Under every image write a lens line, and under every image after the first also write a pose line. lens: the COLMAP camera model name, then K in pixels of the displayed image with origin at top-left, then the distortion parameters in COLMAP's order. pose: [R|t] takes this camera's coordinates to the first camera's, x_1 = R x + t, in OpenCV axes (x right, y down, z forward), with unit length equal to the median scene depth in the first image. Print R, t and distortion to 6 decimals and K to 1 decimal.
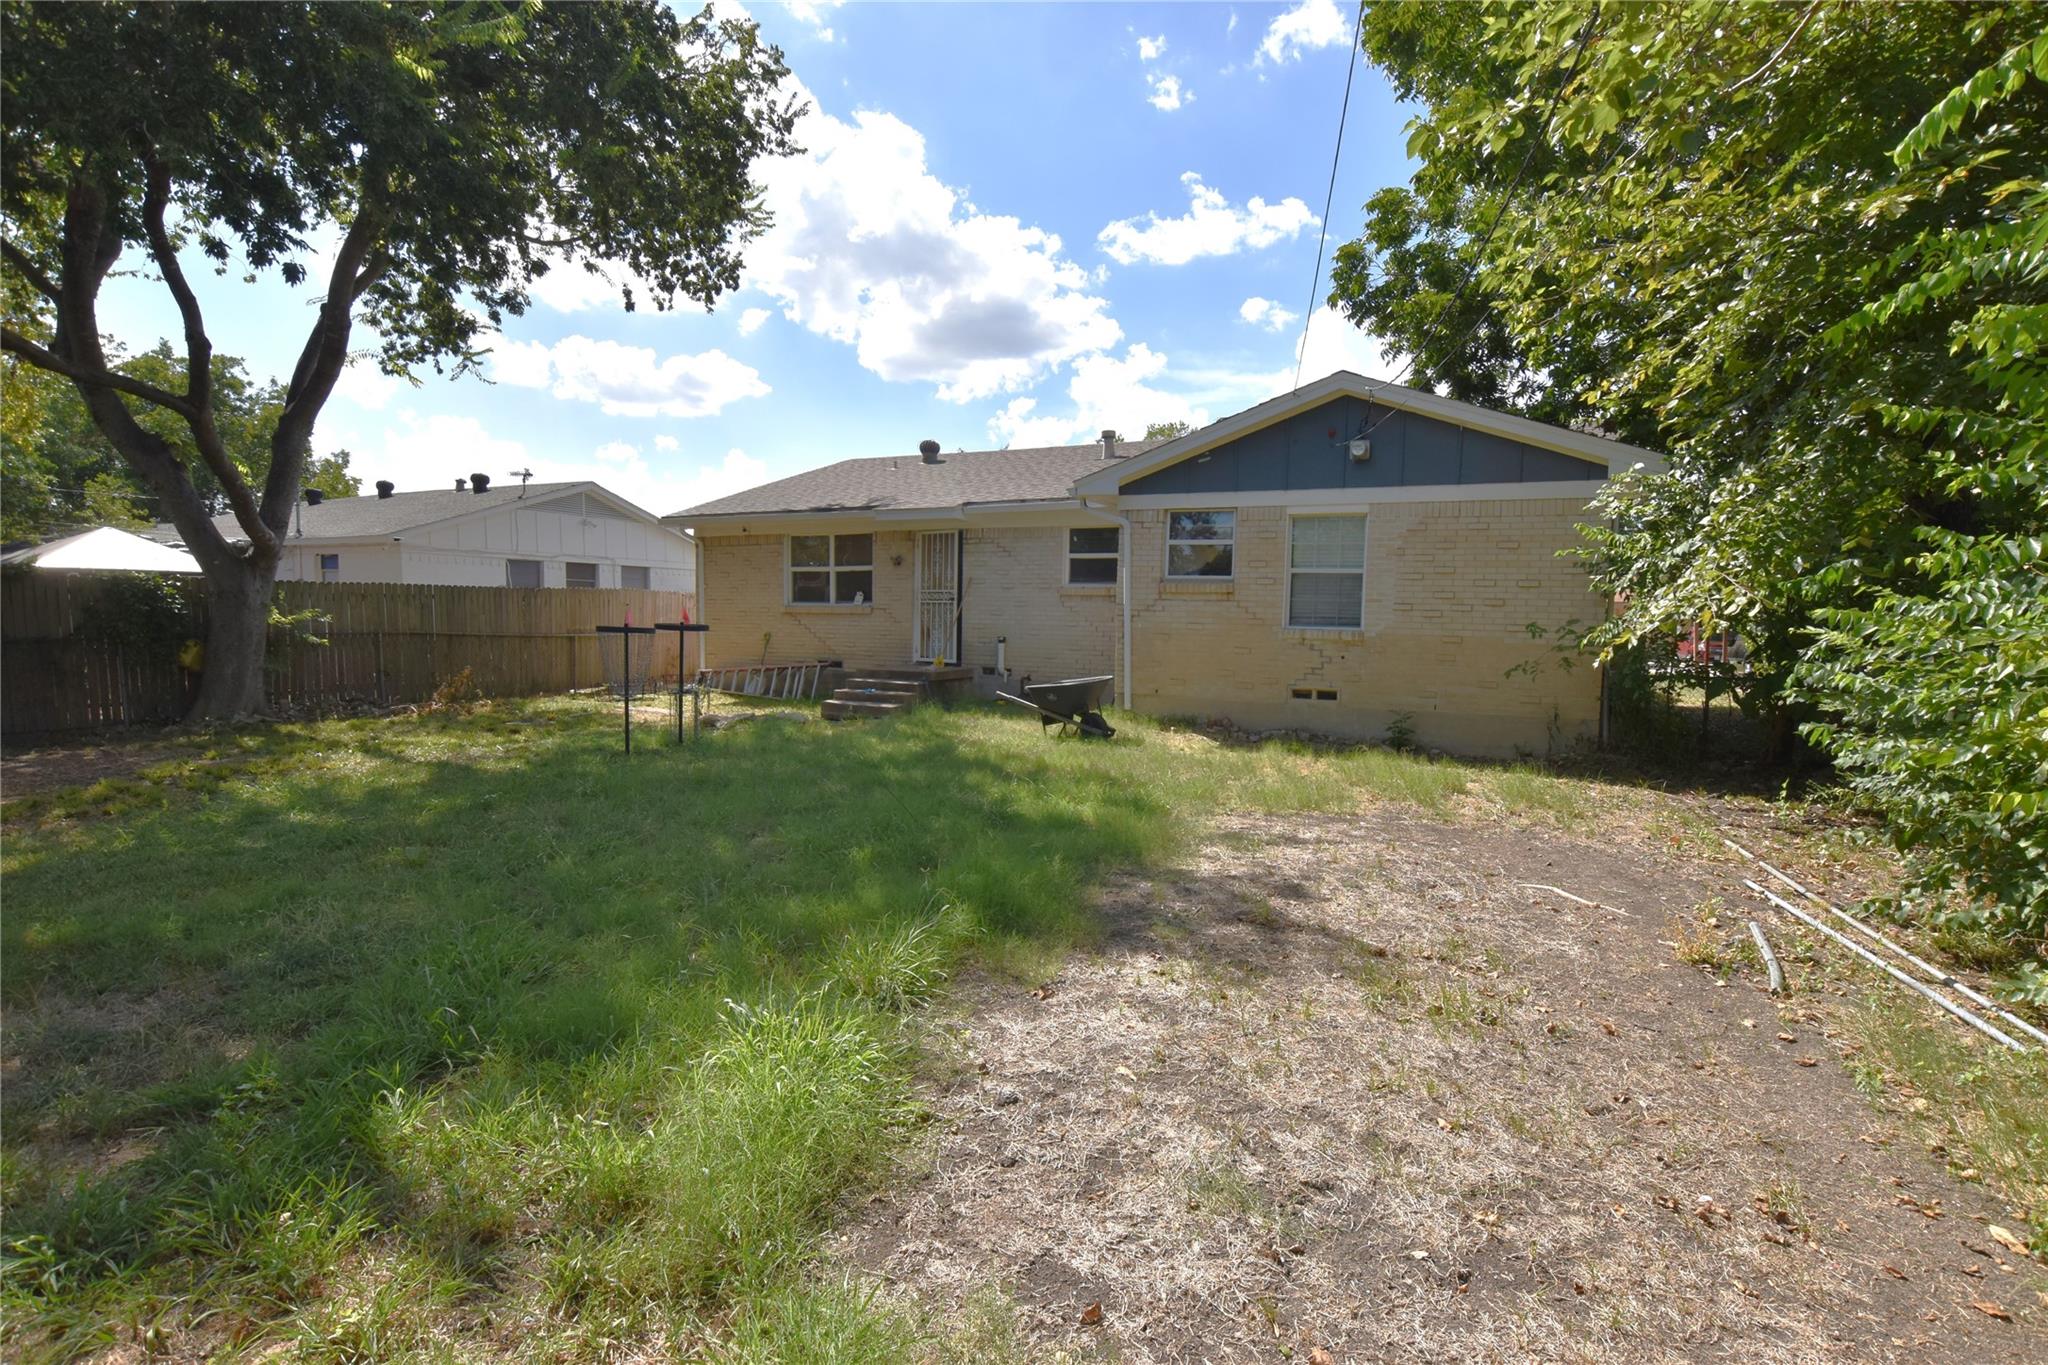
lens RADIAL K [[991.9, 0, 1024.4], [0, 991.9, 683.5], [0, 0, 1]] dist [-0.002076, -0.000053]
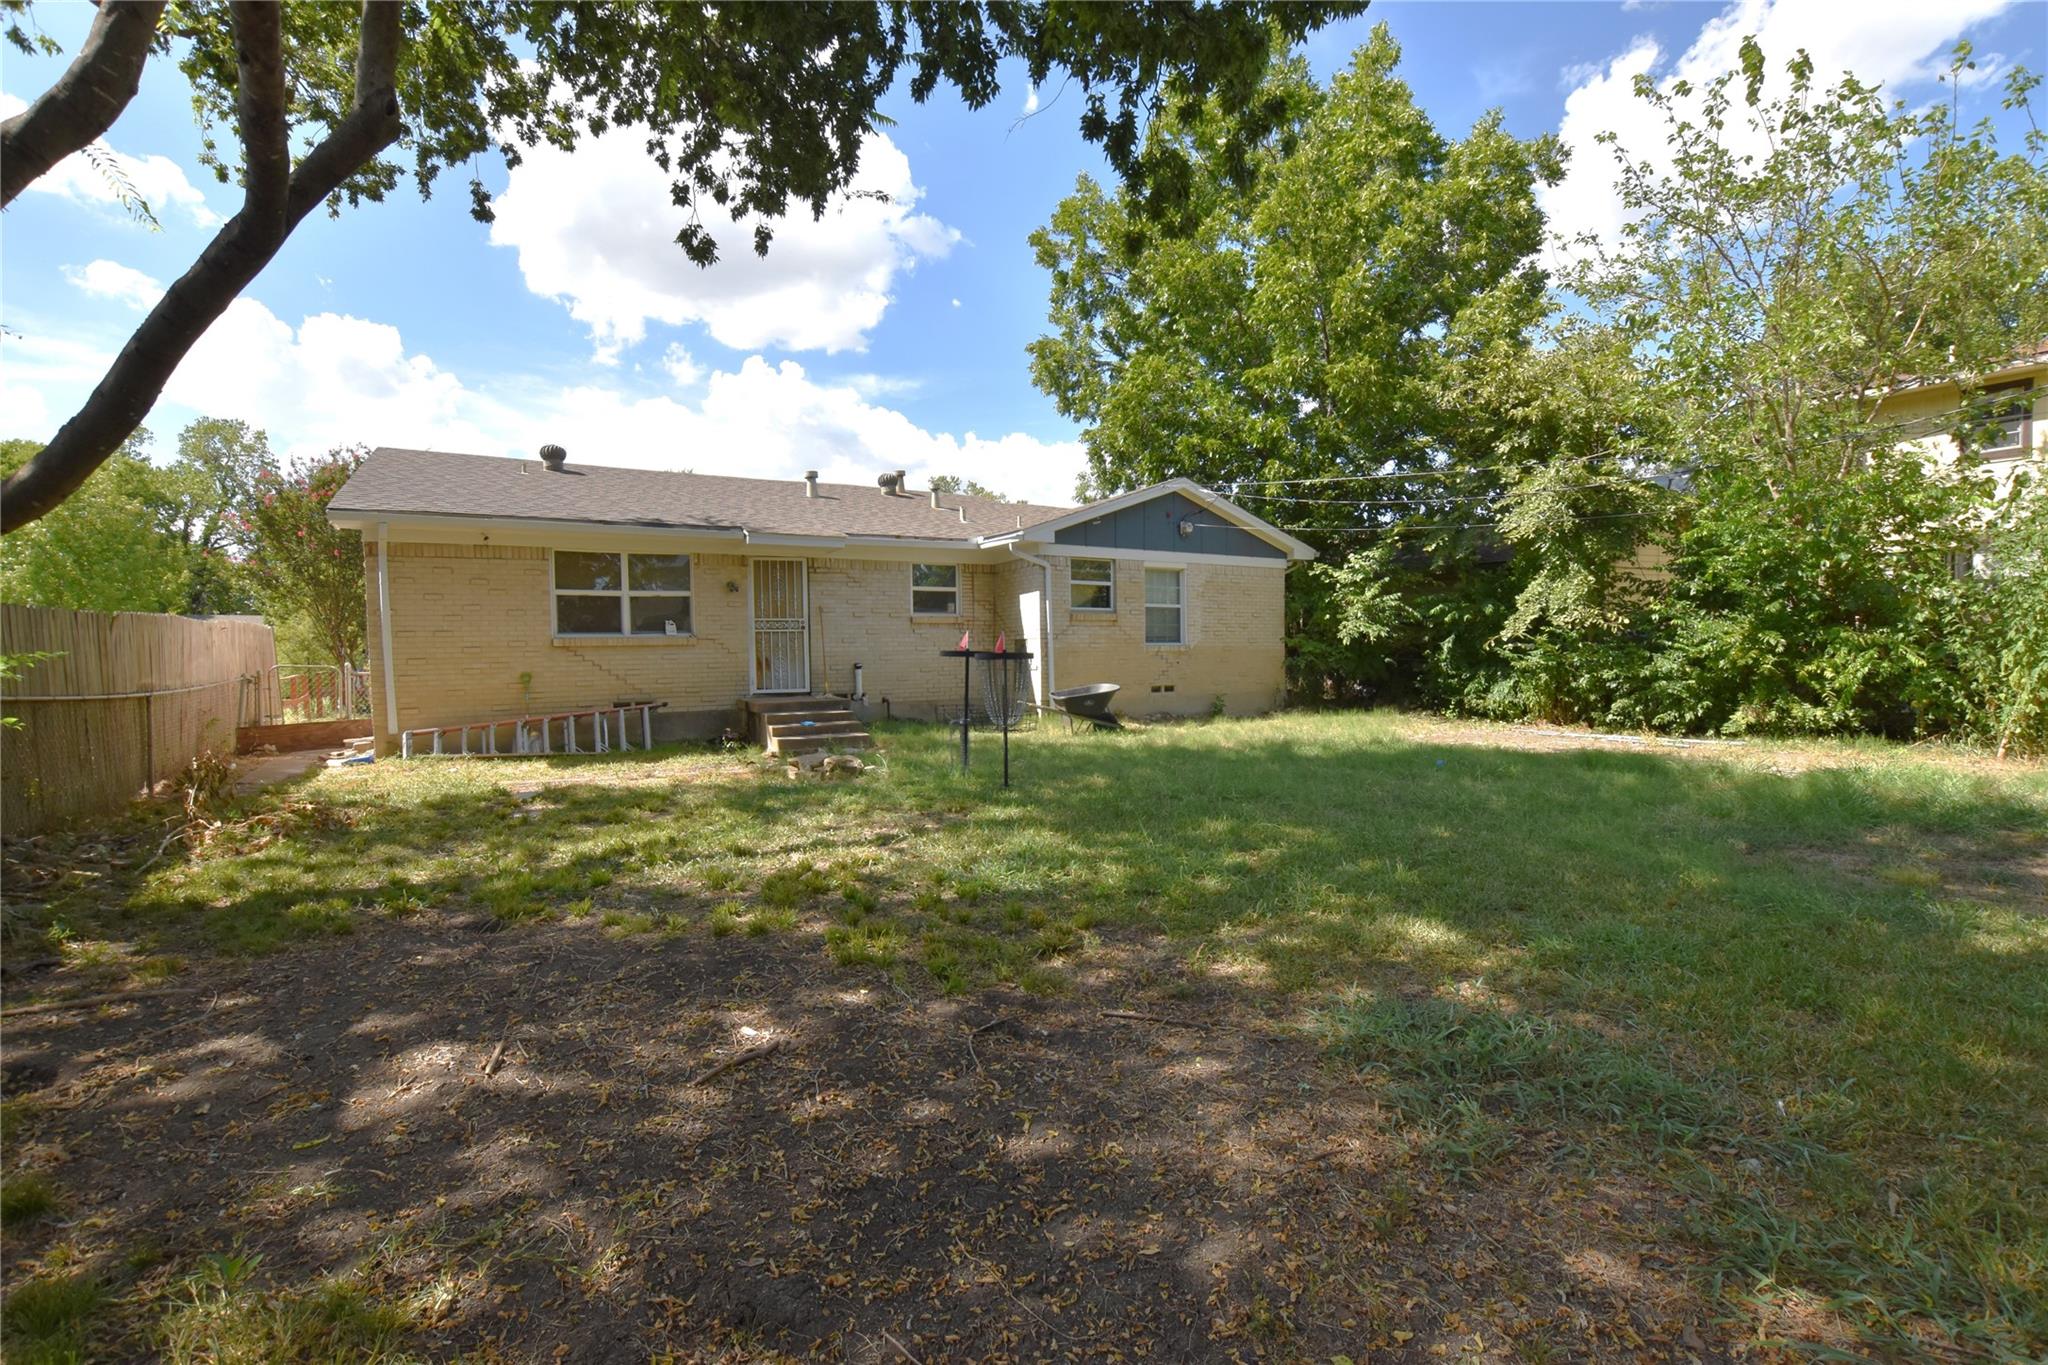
lens RADIAL K [[890.6, 0, 1024.9], [0, 890.6, 680.5], [0, 0, 1]] dist [0.001455, 0.000063]
pose [[0.539824, -0.054572, 0.840007, -0.739658], [0.080704, 0.996655, 0.012885, -0.027502], [-0.837900, 0.060837, 0.542423, 0.352464]]
